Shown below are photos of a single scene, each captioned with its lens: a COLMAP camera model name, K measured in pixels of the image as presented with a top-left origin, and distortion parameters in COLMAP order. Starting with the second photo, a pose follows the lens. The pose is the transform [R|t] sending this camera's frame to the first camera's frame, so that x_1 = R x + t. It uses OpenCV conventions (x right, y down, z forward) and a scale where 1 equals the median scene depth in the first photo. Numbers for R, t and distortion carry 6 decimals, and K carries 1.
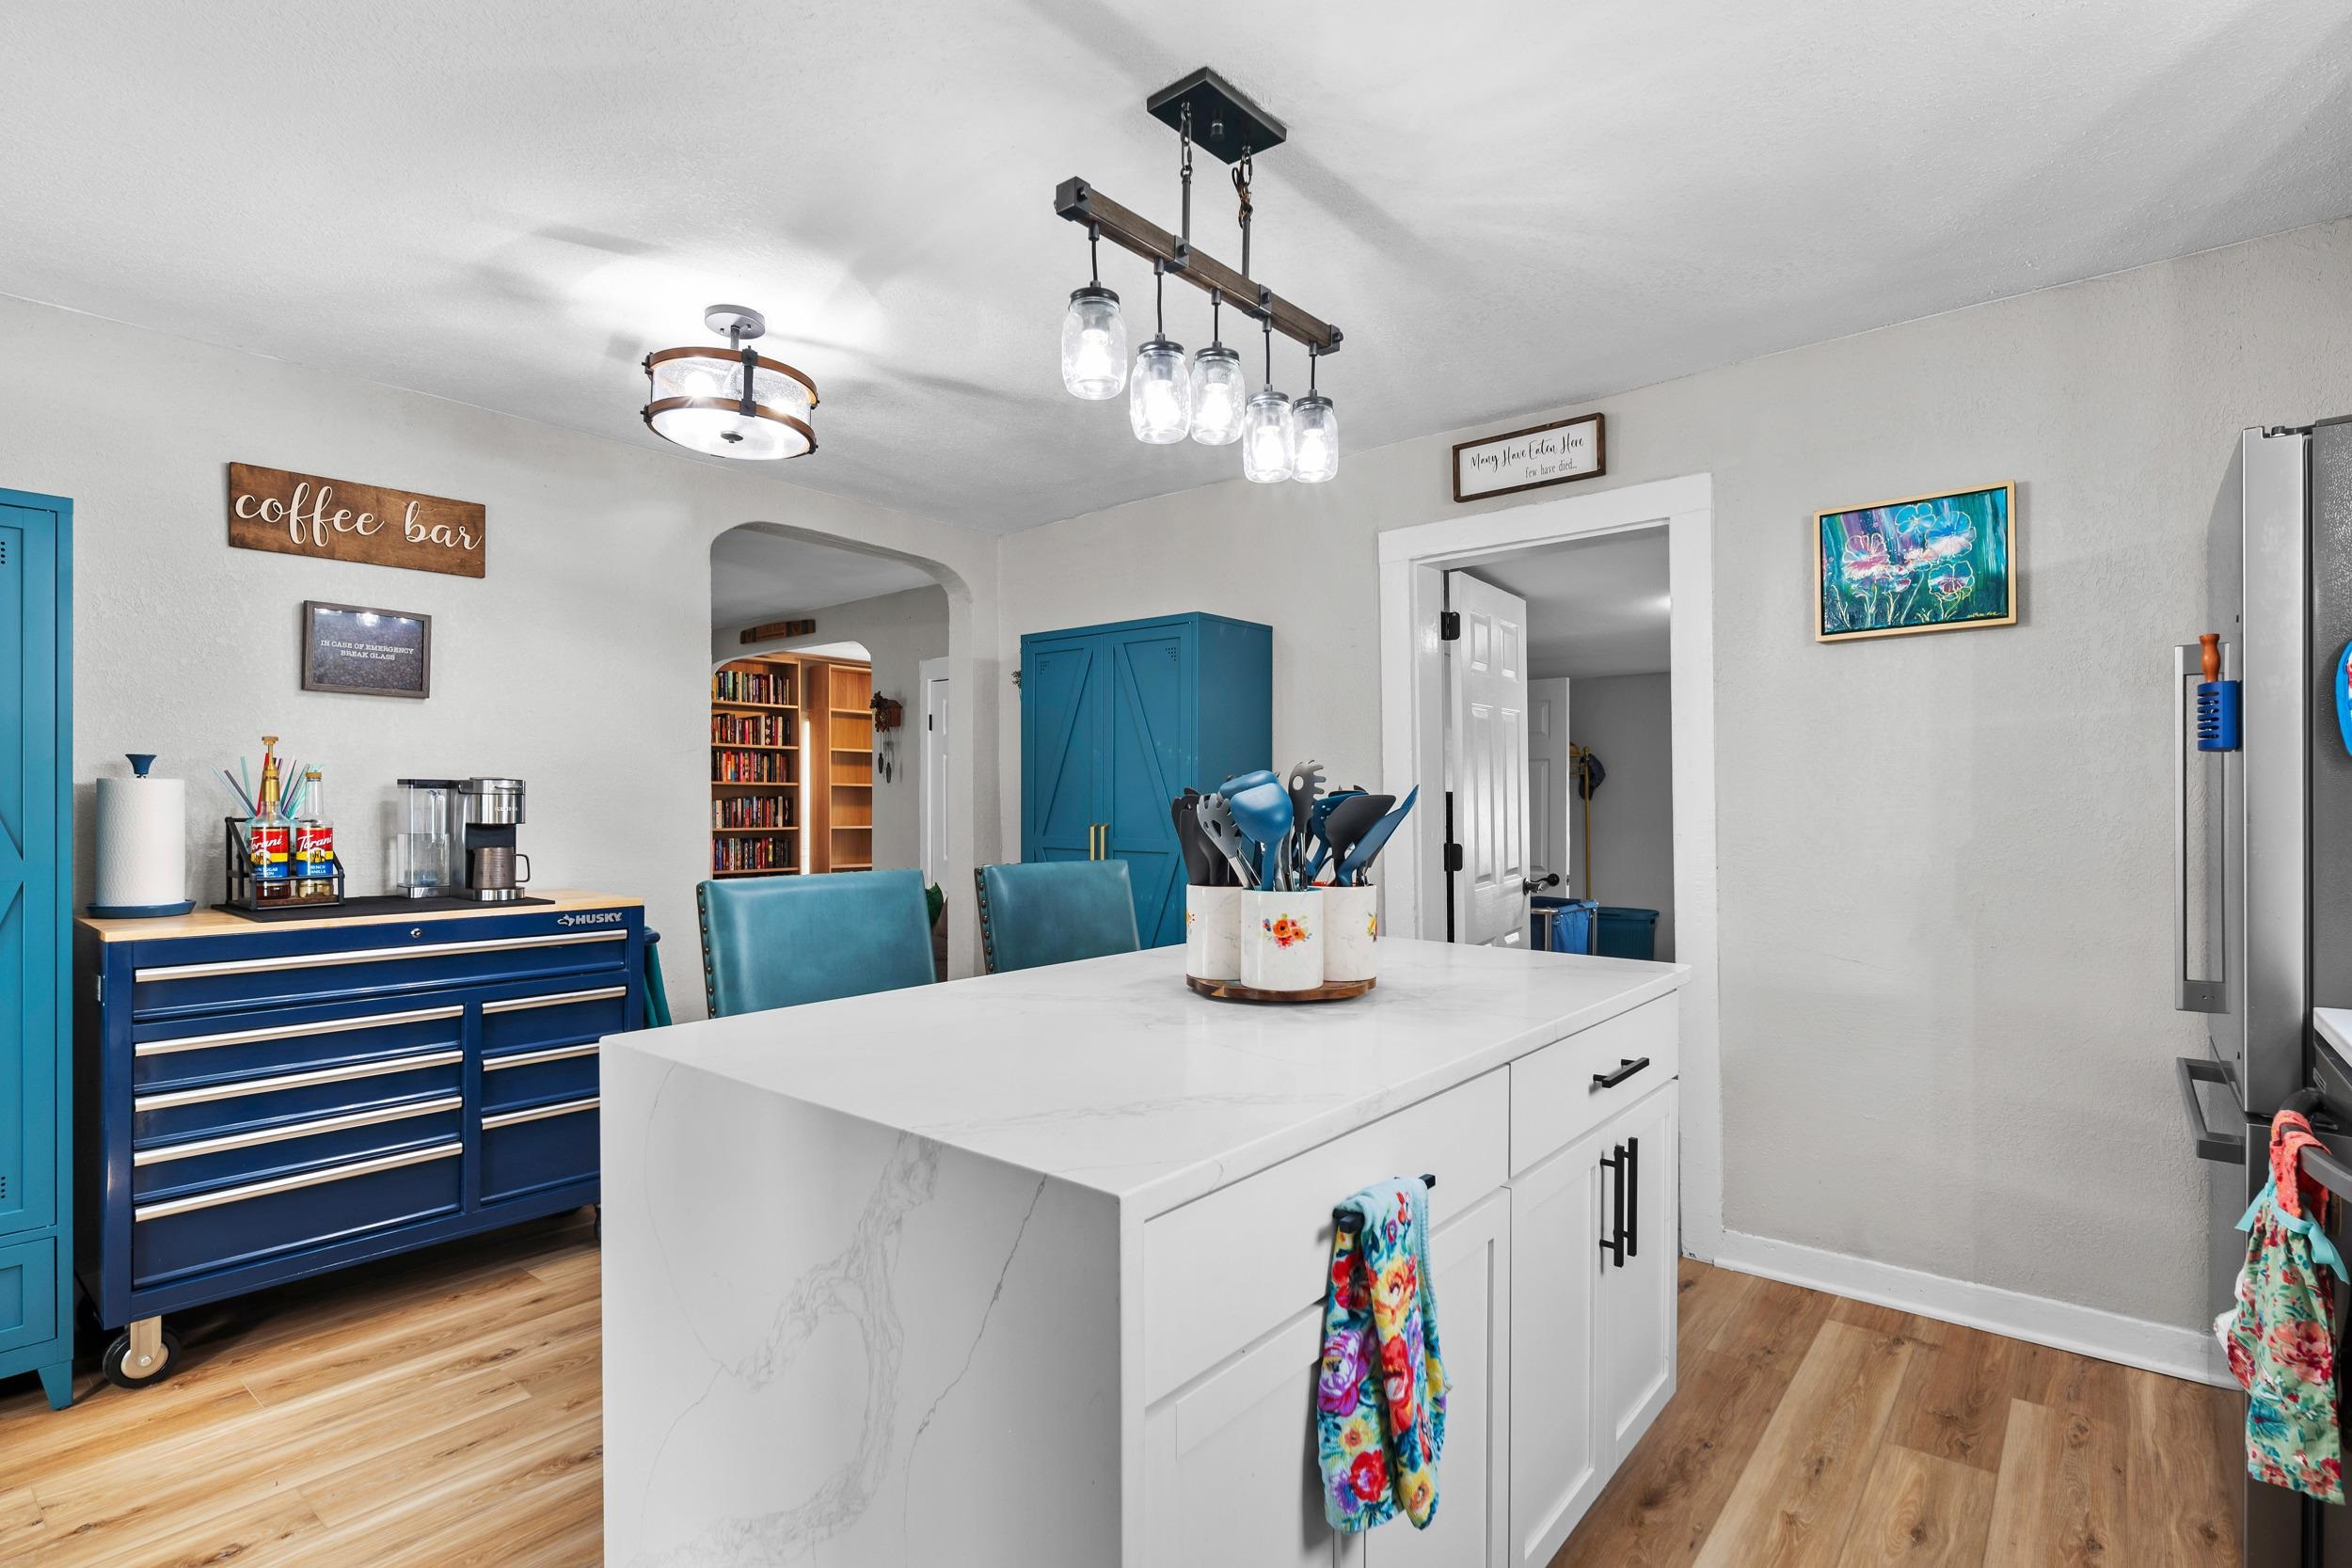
lens RADIAL K [[1154.7, 0, 1179.4], [0, 1154.7, 812.9], [0, 0, 1]] dist [-0.001720, -0.001197]
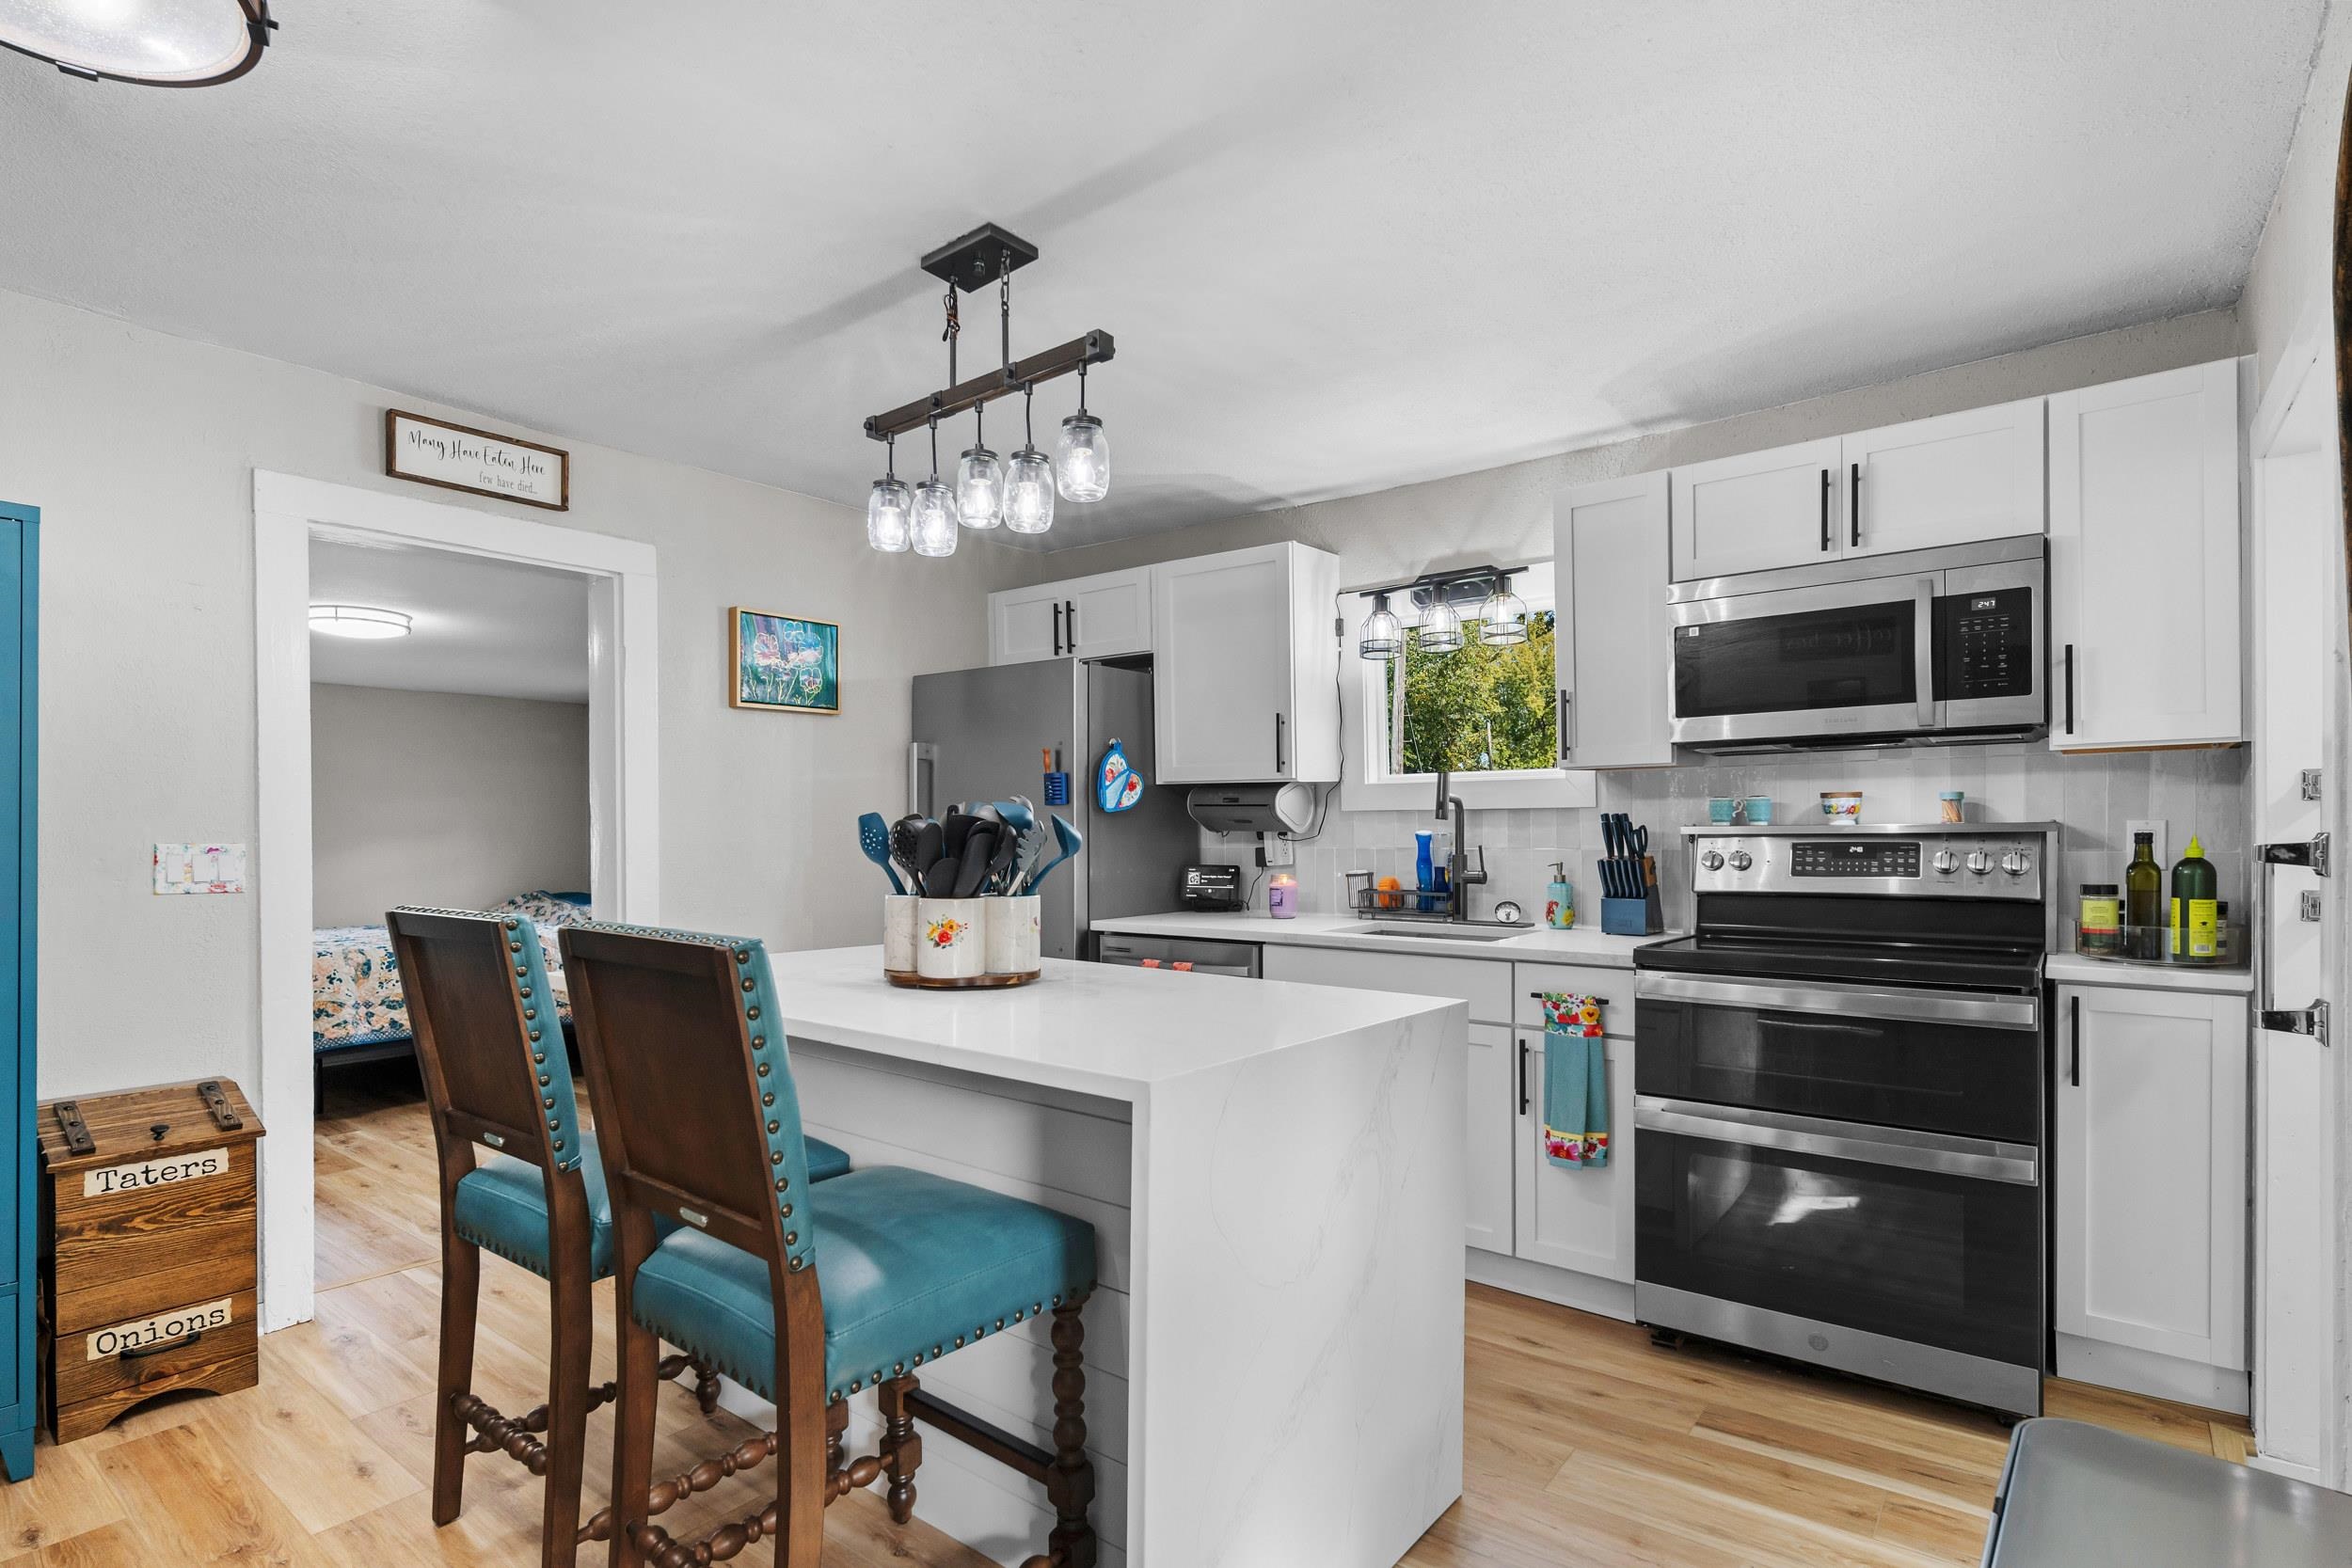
lens RADIAL K [[1145.8, 0, 1166.4], [0, 1145.8, 825.4], [0, 0, 1]] dist [-0.001382, -0.000393]
pose [[-0.030166, 0.009149, 0.999503, -0.835743], [0.005420, 0.999945, -0.008990, 0.001858], [-0.999530, 0.005146, -0.030214, 0.605926]]
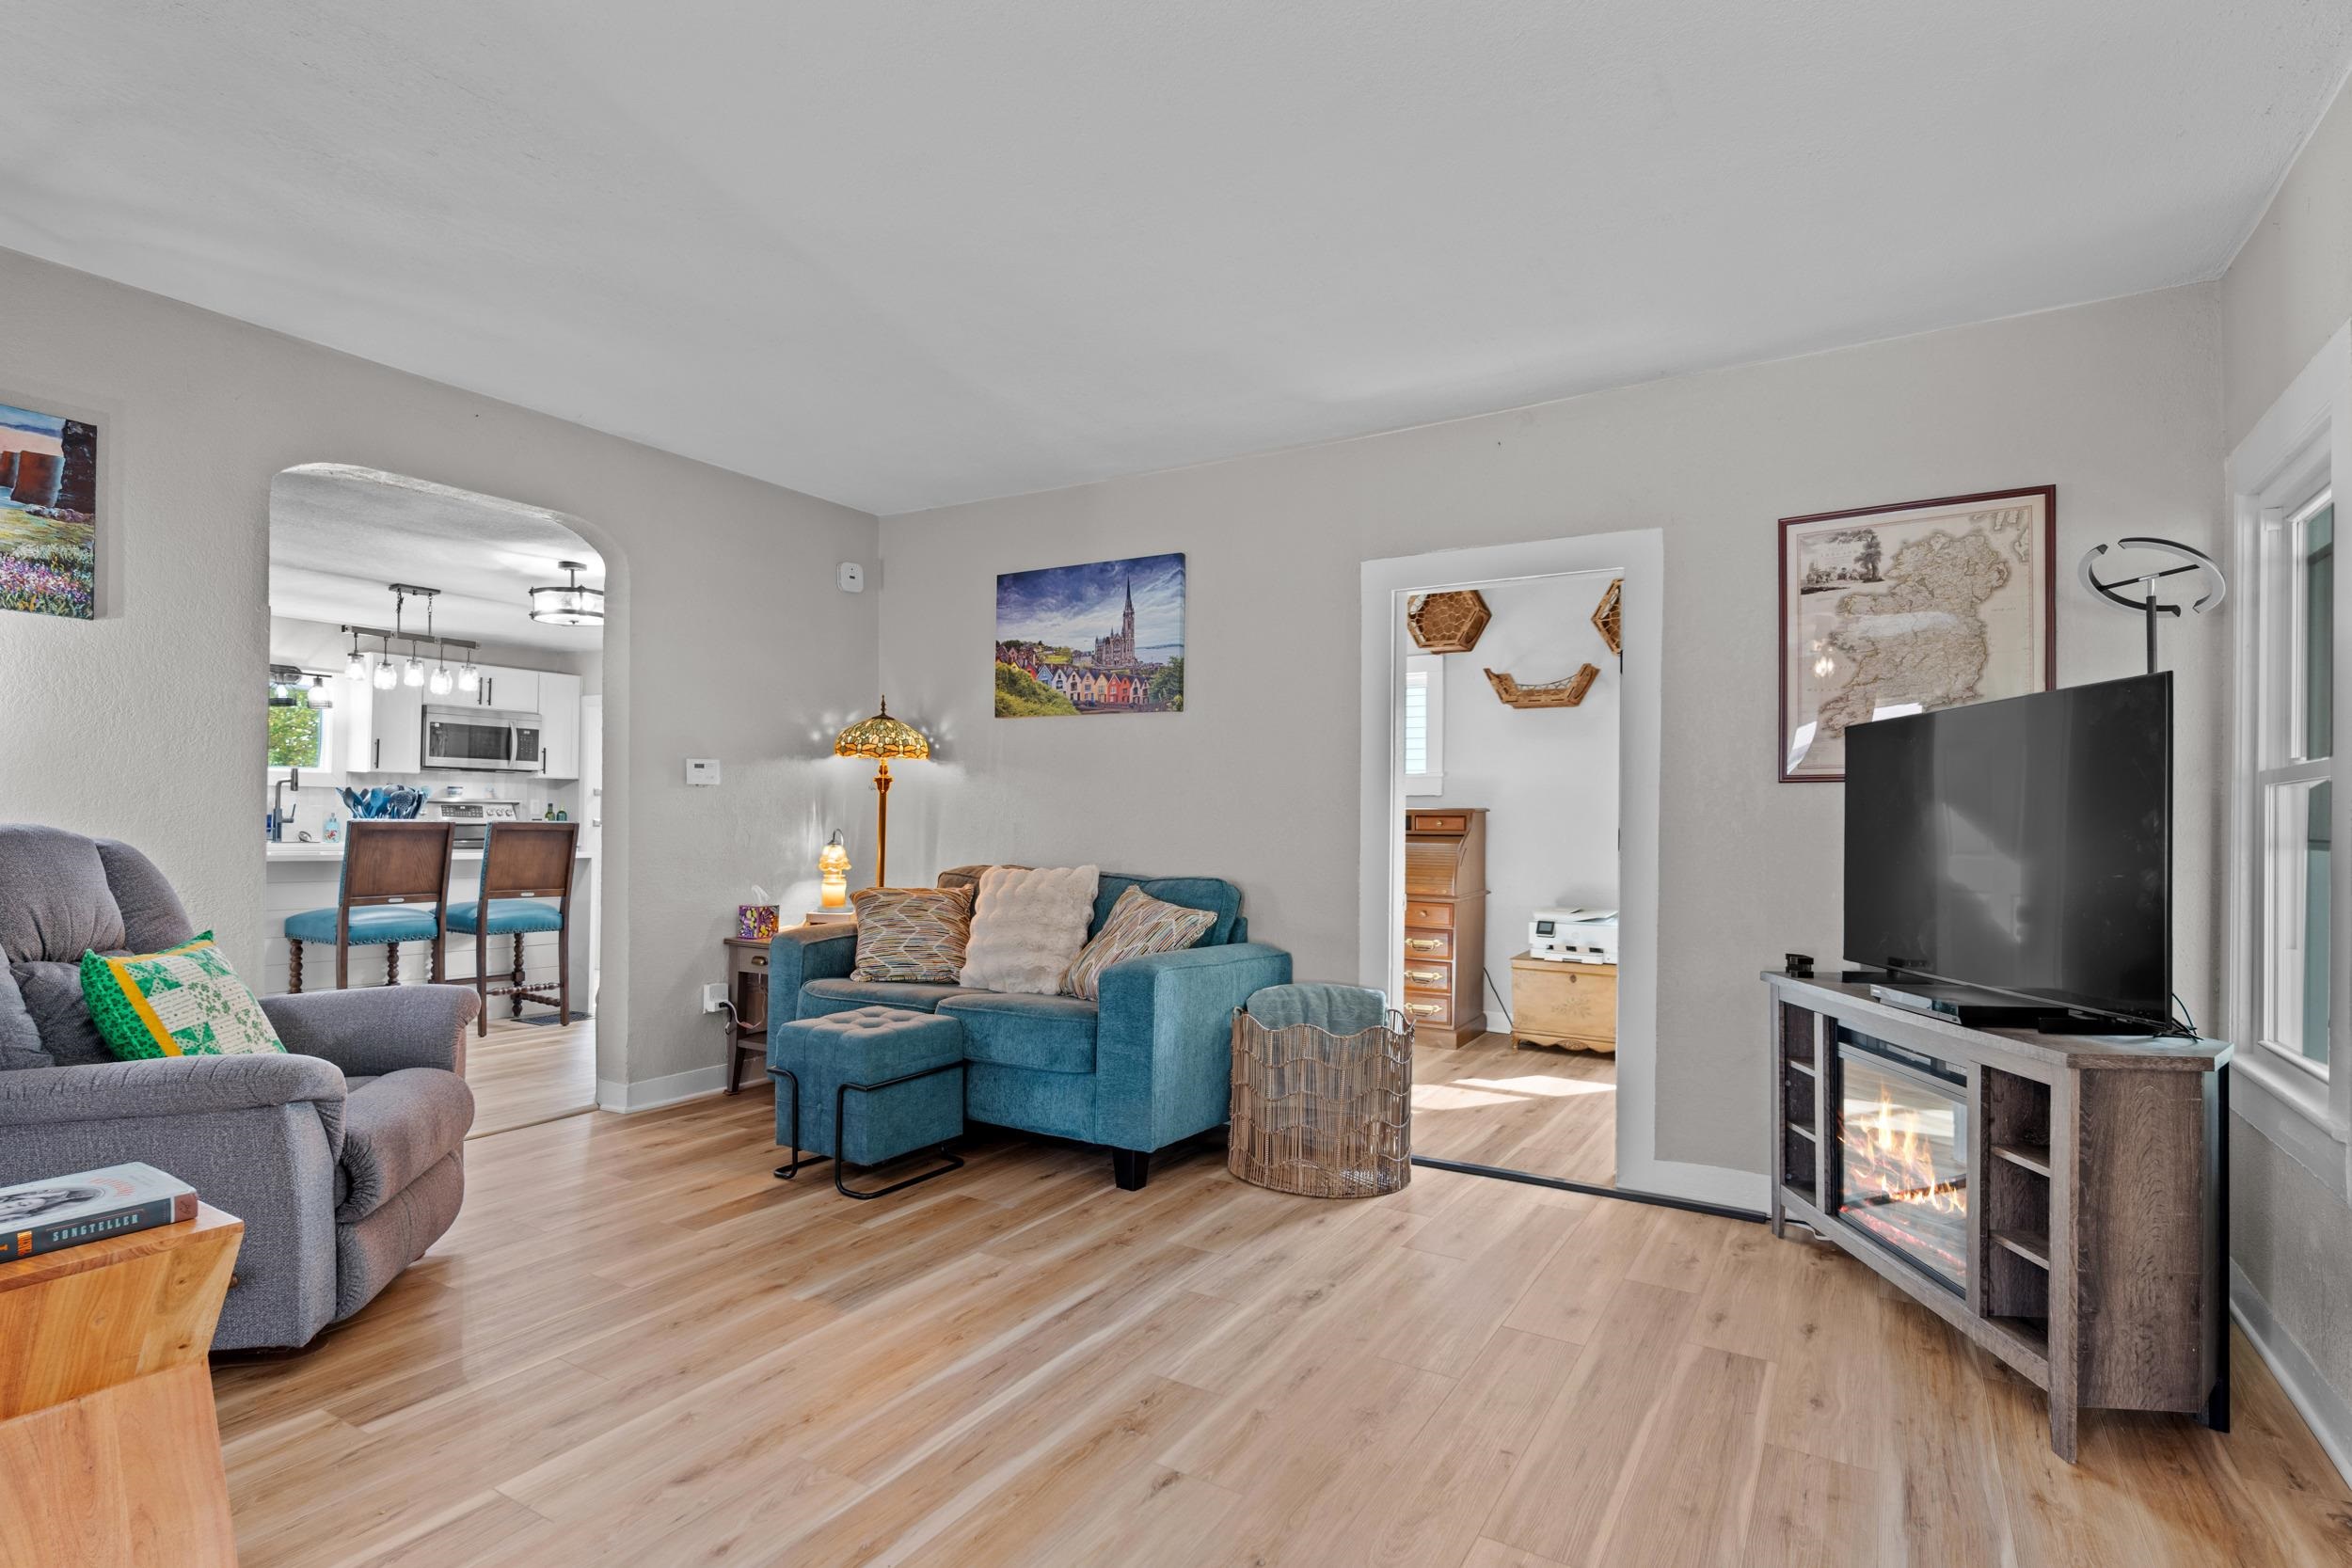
lens RADIAL K [[1145.8, 0, 1166.4], [0, 1145.8, 825.4], [0, 0, 1]] dist [-0.001382, -0.000393]
pose [[-0.989091, -0.008153, -0.147077, -1.176322], [-0.008753, 0.999956, 0.003434, 0.040626], [0.147042, 0.004684, -0.989119, 3.302070]]
